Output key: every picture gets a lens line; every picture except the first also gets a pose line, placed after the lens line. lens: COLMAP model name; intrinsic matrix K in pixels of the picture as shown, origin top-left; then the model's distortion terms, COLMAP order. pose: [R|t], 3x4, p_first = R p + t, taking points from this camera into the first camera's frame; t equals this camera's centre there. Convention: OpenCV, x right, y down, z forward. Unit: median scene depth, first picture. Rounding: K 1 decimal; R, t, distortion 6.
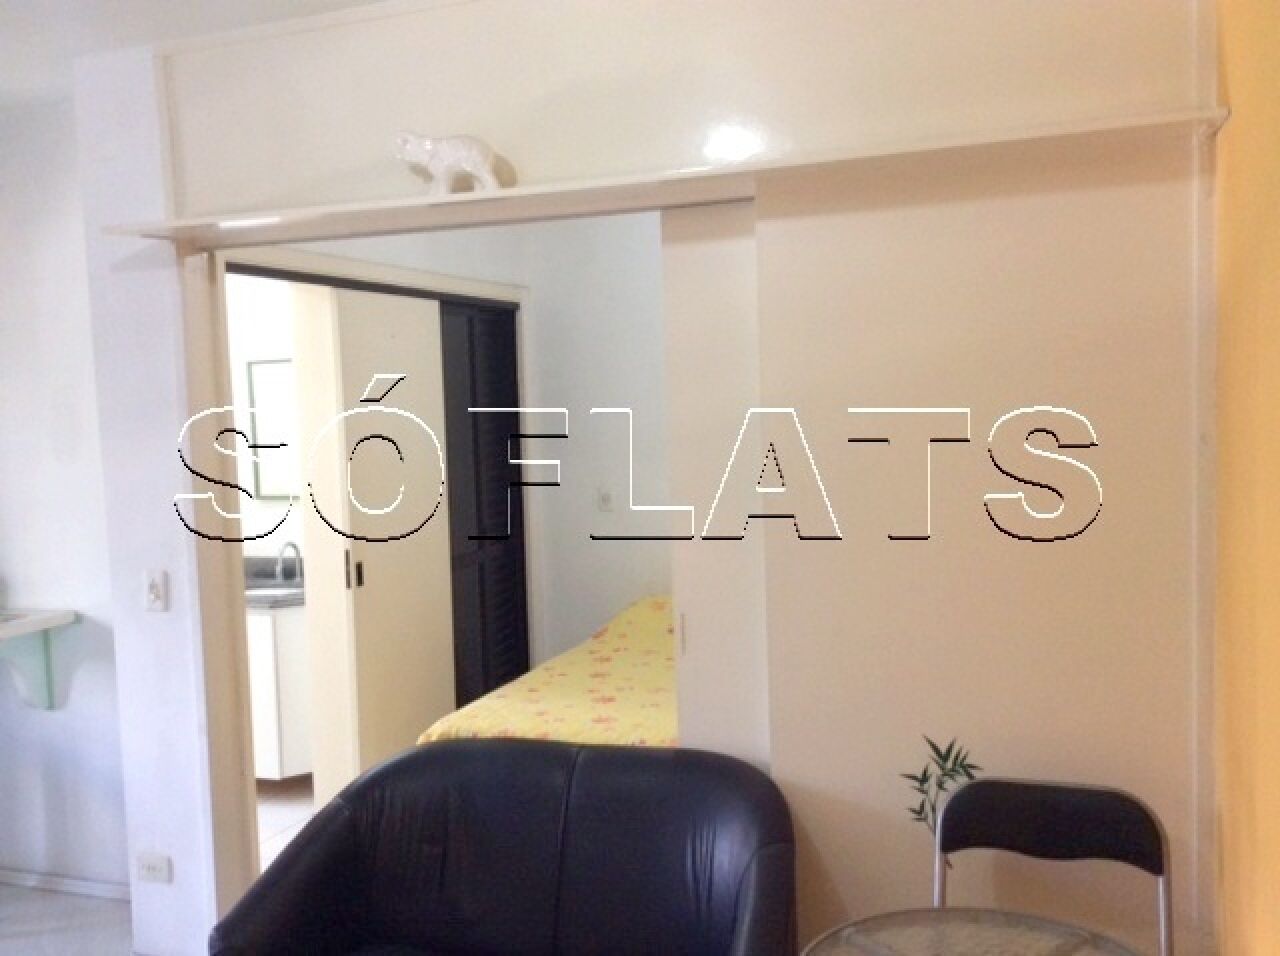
lens RADIAL K [[1175.2, 0, 652.2], [0, 1175.2, 484.2], [0, 0, 1]] dist [0.028078, 0.000000]
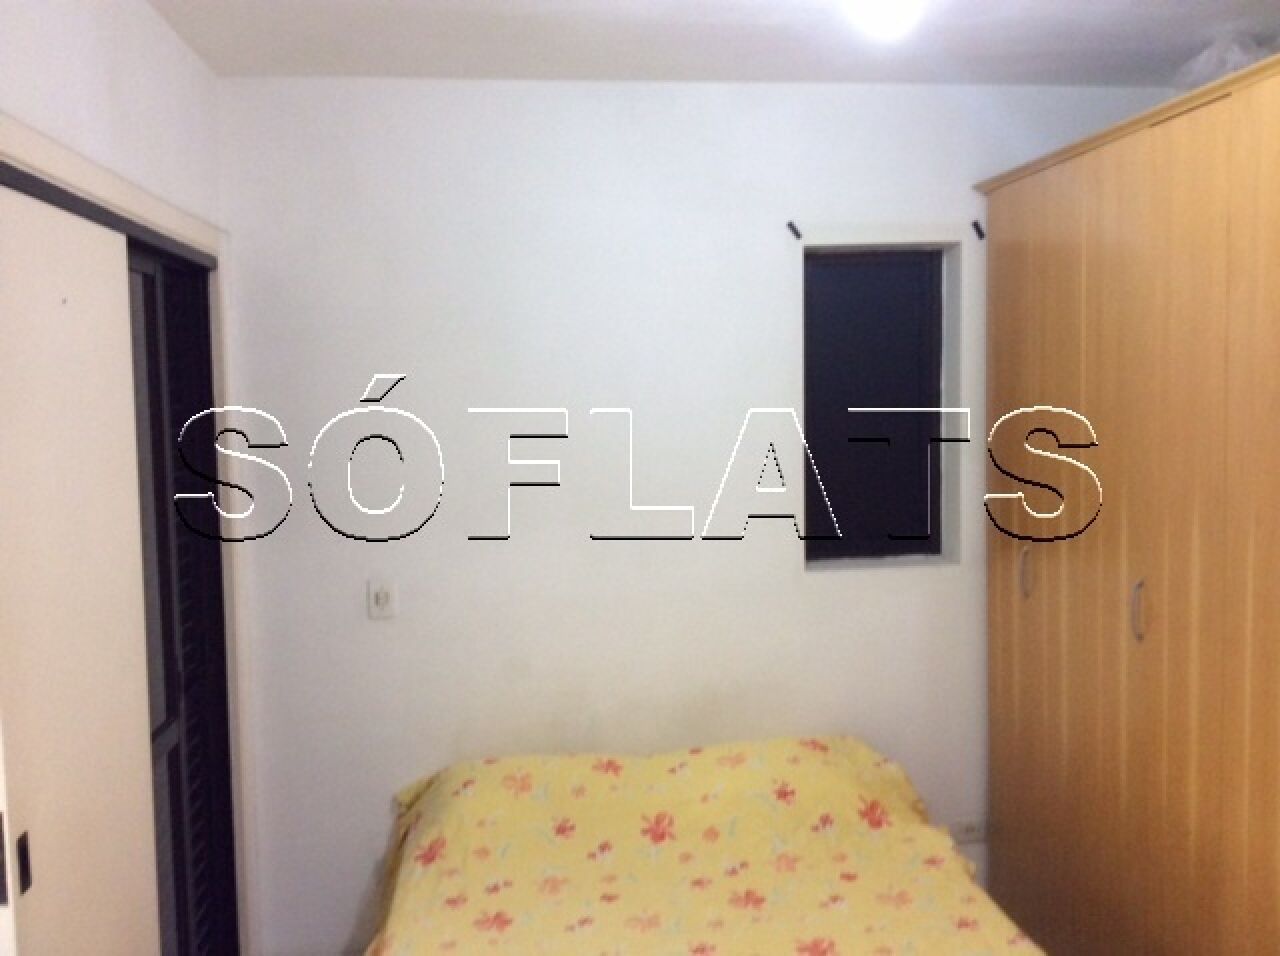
lens RADIAL K [[1175.2, 0, 650.0], [0, 1175.2, 467.9], [0, 0, 1]] dist [0.028078, 0.000000]
pose [[0.893450, -0.009725, 0.449057, -0.322188], [0.019889, 0.999642, -0.017921, -0.070092], [-0.448722, 0.024943, 0.893323, 0.707654]]
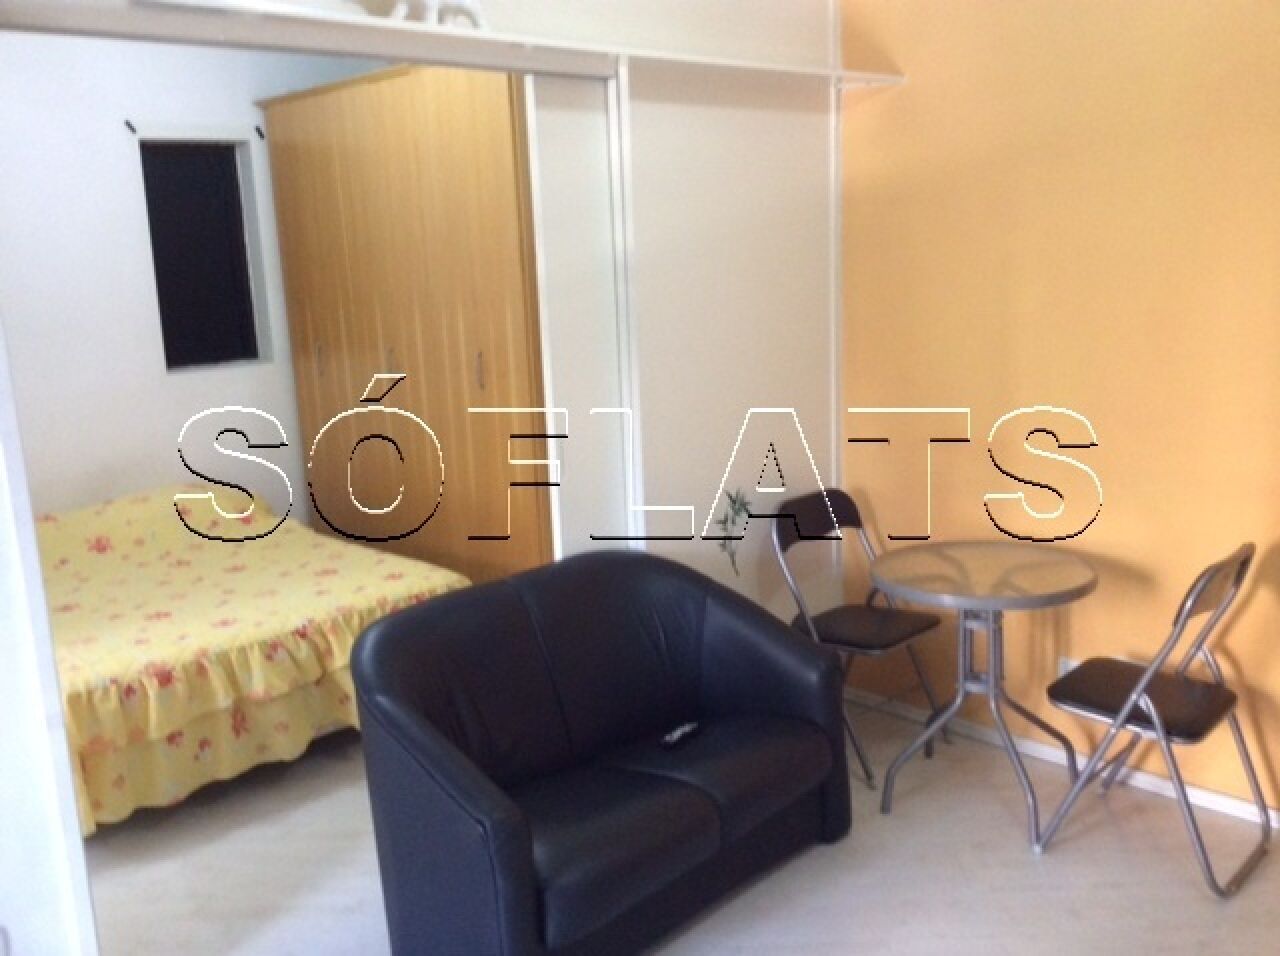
lens RADIAL K [[1175.2, 0, 680.6], [0, 1175.2, 468.4], [0, 0, 1]] dist [0.028078, 0.000000]
pose [[0.424589, -0.151421, 0.892634, -0.820134], [0.098507, 0.987789, 0.120706, 0.009874], [-0.900011, 0.036680, 0.434321, 0.341508]]
